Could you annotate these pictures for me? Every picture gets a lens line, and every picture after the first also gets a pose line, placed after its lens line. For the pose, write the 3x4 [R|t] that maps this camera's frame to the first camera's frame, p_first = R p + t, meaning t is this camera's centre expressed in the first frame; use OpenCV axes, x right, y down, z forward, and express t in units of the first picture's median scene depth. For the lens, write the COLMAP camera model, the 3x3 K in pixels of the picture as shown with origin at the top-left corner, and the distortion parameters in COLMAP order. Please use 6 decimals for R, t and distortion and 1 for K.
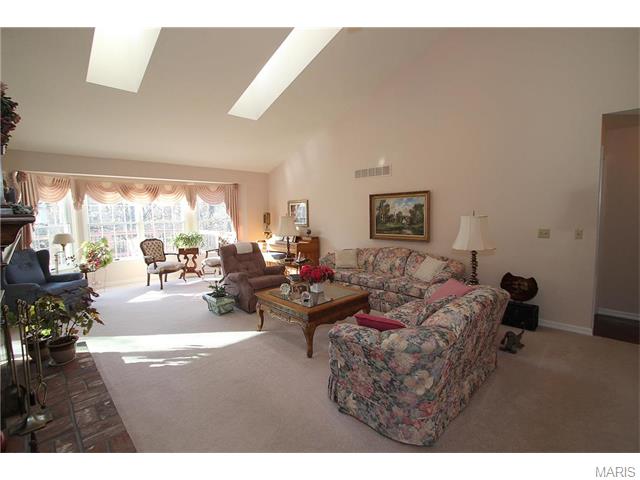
lens RADIAL K [[305.9, 0, 321.9], [0, 305.9, 240.6], [0, 0, 1]] dist [0.000184, -0.005887]
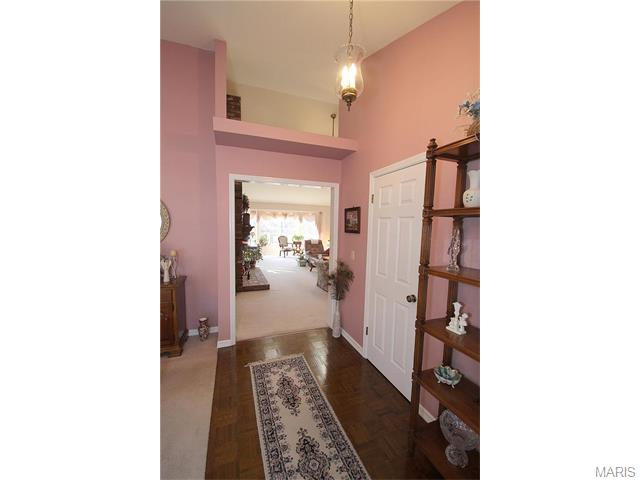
lens RADIAL K [[223.2, 0, 316.7], [0, 223.2, 244.5], [0, 0, 1]] dist [-0.001429, -0.000030]
pose [[0.917266, 0.062167, -0.393393, 0.446161], [-0.061928, 0.997992, 0.013314, 0.021641], [0.393430, 0.012150, 0.919274, -0.582478]]
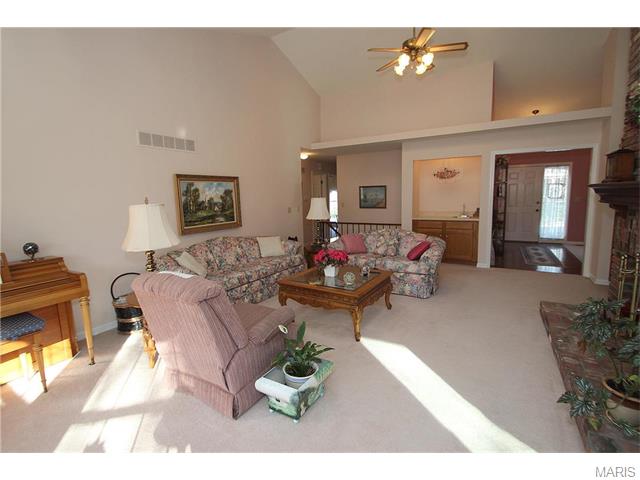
lens RADIAL K [[305.9, 0, 319.2], [0, 305.9, 241.6], [0, 0, 1]] dist [0.000184, -0.005887]
pose [[-0.267620, -0.123781, 0.955541, -0.663757], [0.118671, 0.979929, 0.160177, -0.072048], [-0.956189, 0.156262, -0.247559, 0.911866]]
